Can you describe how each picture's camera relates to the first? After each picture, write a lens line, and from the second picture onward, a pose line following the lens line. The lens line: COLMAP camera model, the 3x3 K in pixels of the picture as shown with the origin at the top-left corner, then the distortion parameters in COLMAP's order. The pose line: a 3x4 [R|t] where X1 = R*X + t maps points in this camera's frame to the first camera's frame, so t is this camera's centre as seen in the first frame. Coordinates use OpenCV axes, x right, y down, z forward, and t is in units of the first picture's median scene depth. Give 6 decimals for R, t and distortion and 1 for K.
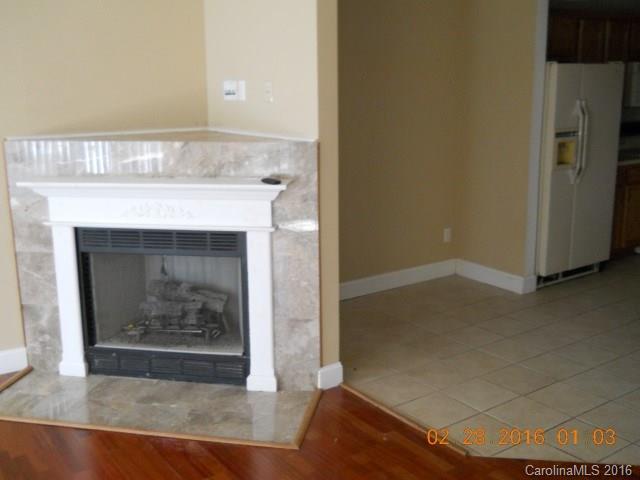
lens RADIAL K [[707.0, 0, 320.0], [0, 707.0, 240.0], [0, 0, 1]] dist [0.000407, 0.045503]
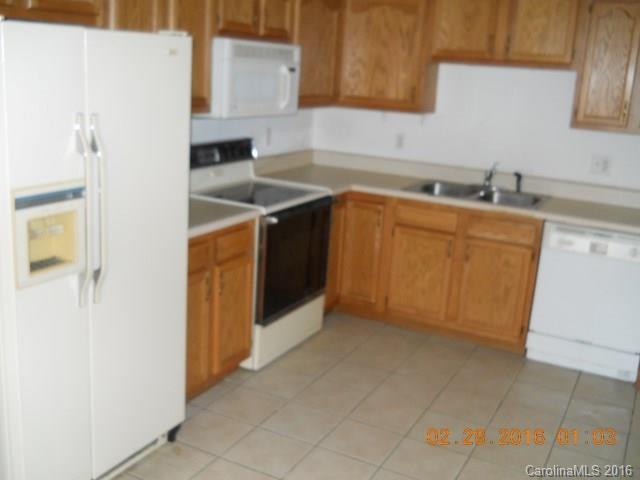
lens RADIAL K [[718.6, 0, 320.0], [0, 718.6, 240.0], [0, 0, 1]] dist [-0.000824, -0.029626]
pose [[0.889922, -0.050251, 0.453336, 0.426936], [0.033034, 0.998403, 0.045824, -0.200859], [-0.454915, -0.025804, 0.890161, 0.790996]]
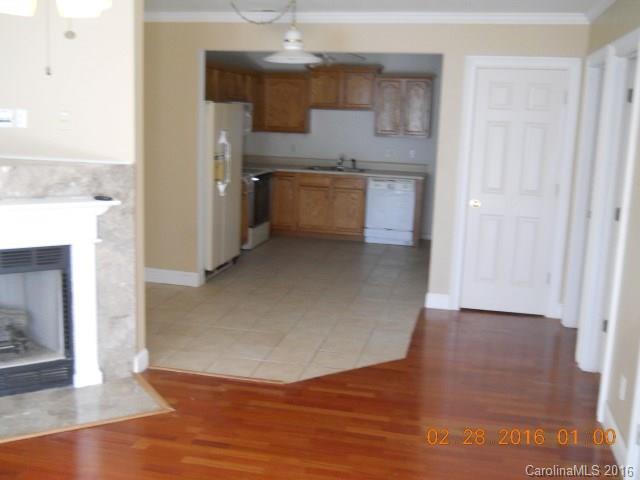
lens RADIAL K [[718.6, 0, 320.0], [0, 718.6, 240.0], [0, 0, 1]] dist [-0.000824, -0.029626]
pose [[0.742121, -0.082401, 0.665181, -0.555879], [0.104974, 0.994456, 0.006075, 0.014736], [-0.661995, 0.065319, 0.746657, -0.113520]]
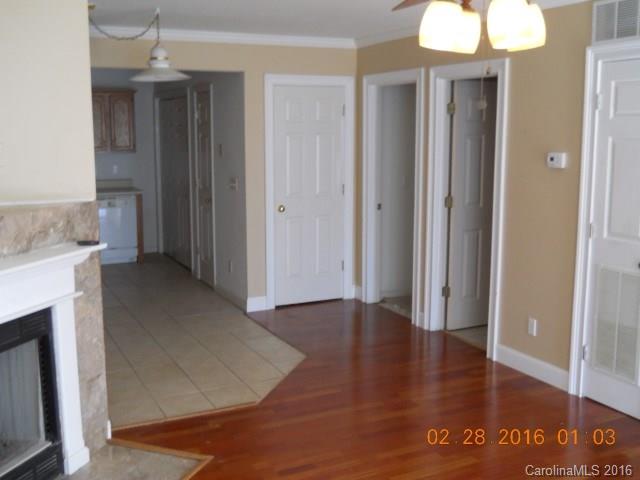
lens RADIAL K [[707.0, 0, 320.0], [0, 707.0, 240.0], [0, 0, 1]] dist [0.000407, 0.045503]
pose [[0.165729, -0.145286, 0.975411, -0.915819], [0.216446, 0.970330, 0.107754, -0.114977], [-0.962125, 0.193266, 0.192259, 0.455457]]
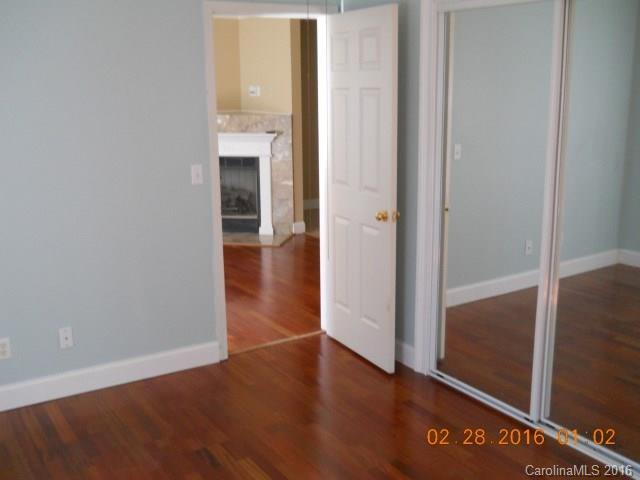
lens RADIAL K [[707.0, 0, 320.0], [0, 707.0, 240.0], [0, 0, 1]] dist [0.000407, 0.045503]
pose [[0.999371, 0.008655, -0.034402, 0.151441], [-0.008658, 0.999963, 0.000049, 0.231272], [0.034401, 0.000249, 0.999408, -1.104336]]
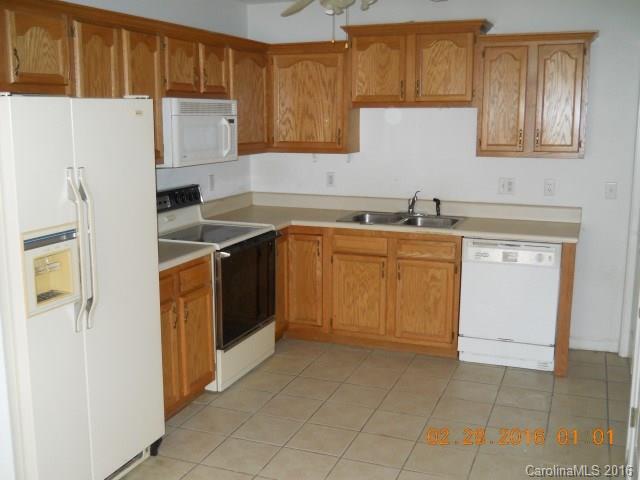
lens RADIAL K [[730.4, 0, 320.0], [0, 730.4, 240.0], [0, 0, 1]] dist [-0.000607, 0.005540]
pose [[0.836729, -0.087529, 0.540577, 0.329861], [0.112914, 0.993507, -0.013907, -0.174342], [-0.535850, 0.072676, 0.841180, 0.669573]]
